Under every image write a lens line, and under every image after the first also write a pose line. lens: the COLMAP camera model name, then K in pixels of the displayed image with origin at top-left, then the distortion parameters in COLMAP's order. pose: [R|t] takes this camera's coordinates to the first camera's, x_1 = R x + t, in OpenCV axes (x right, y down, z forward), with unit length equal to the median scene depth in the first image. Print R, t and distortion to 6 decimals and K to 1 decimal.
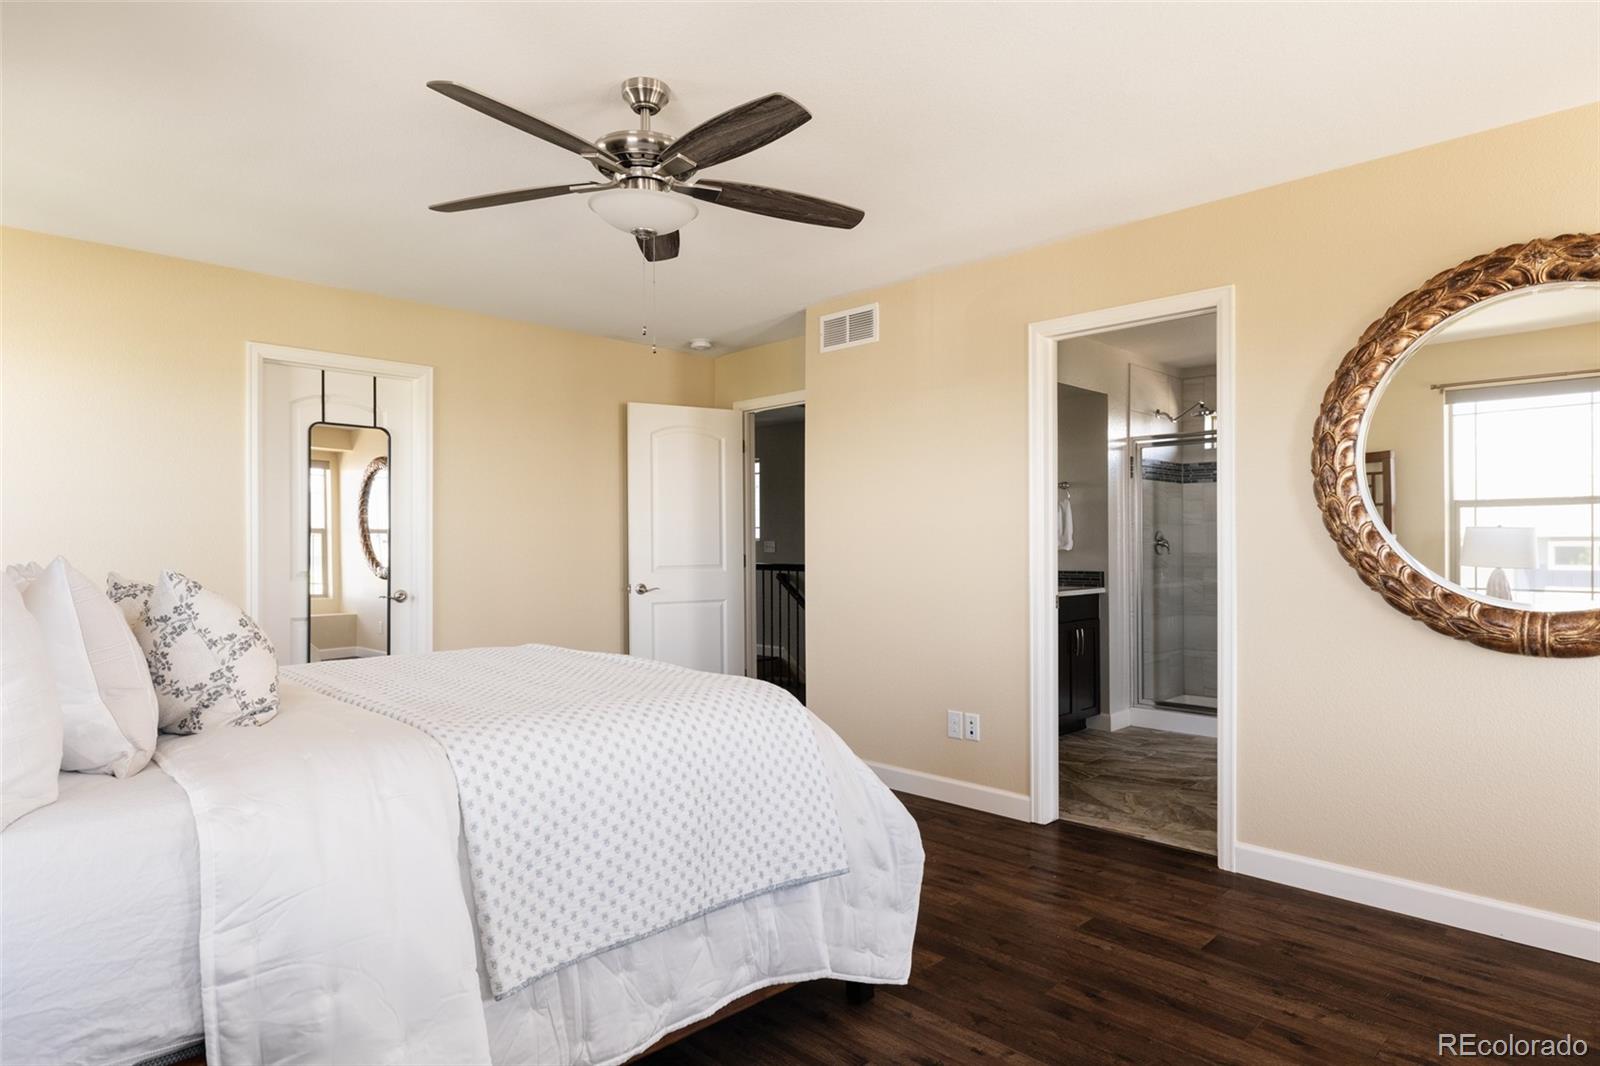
lens RADIAL K [[896.2, 0, 806.5], [0, 896.2, 535.6], [0, 0, 1]] dist [0.000409, 0.002759]
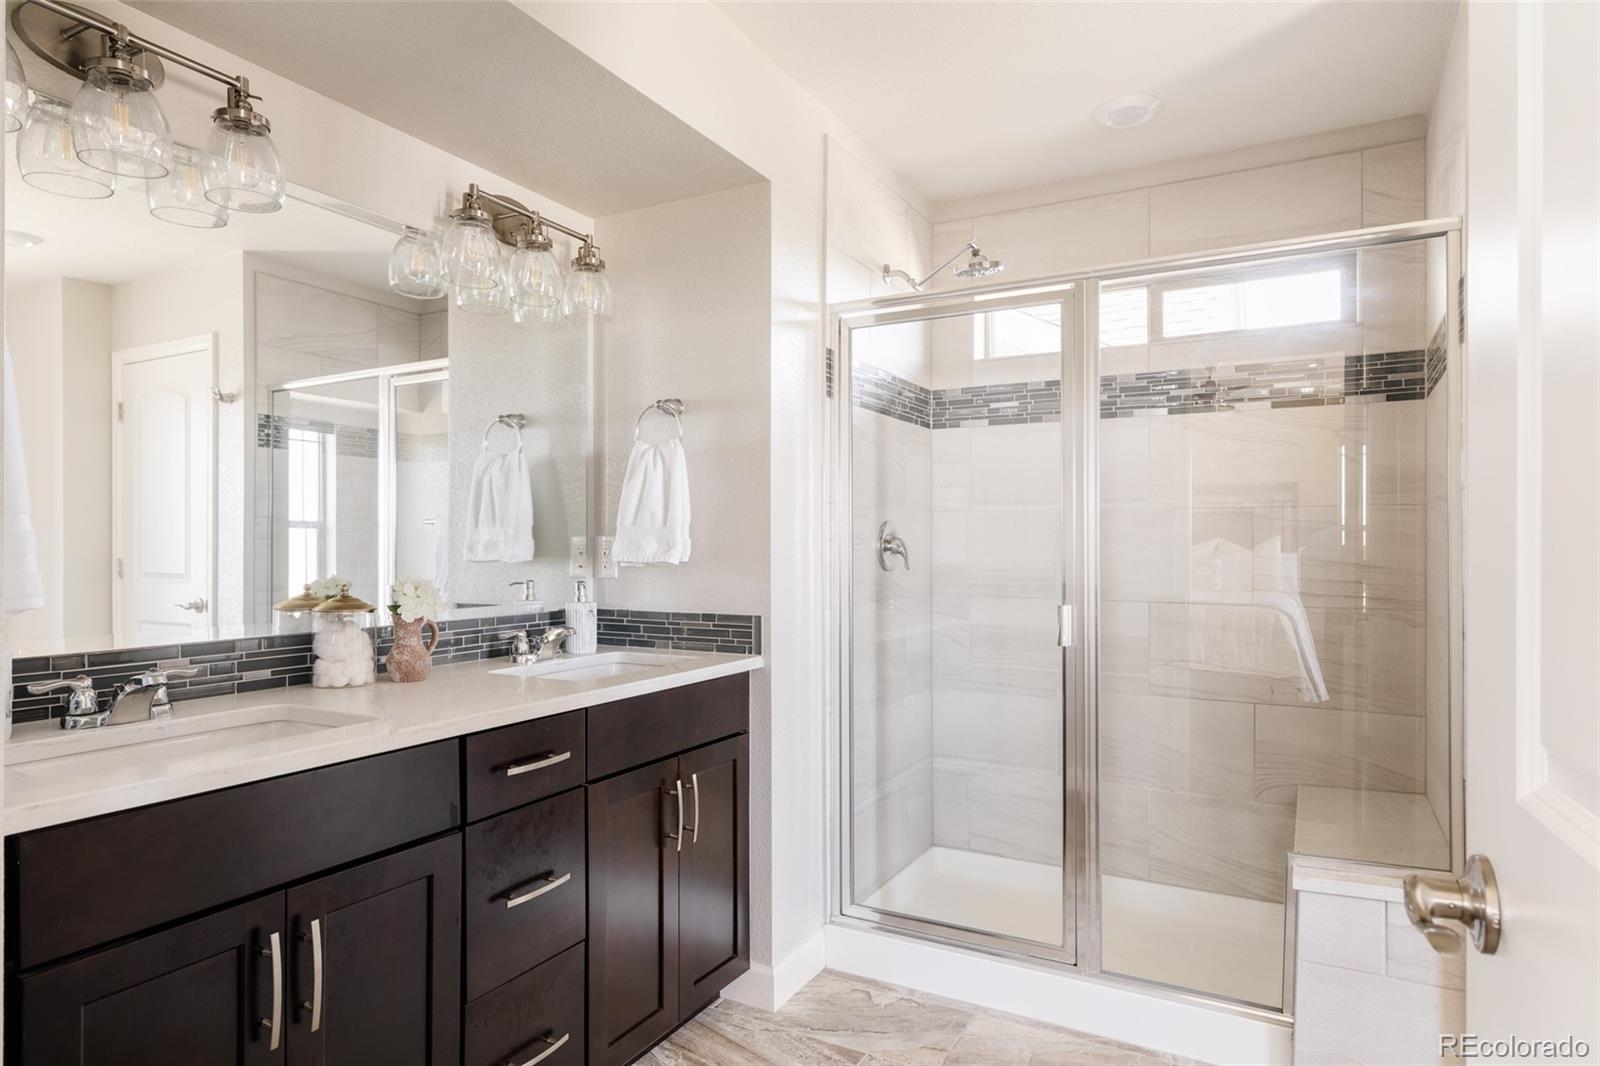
lens RADIAL K [[896.2, 0, 799.8], [0, 896.2, 537.5], [0, 0, 1]] dist [0.000409, 0.002759]
pose [[0.961912, 0.004289, 0.273326, 0.225738], [-0.003960, 0.999991, -0.001755, 0.005143], [-0.273331, 0.000606, 0.961920, 0.573765]]
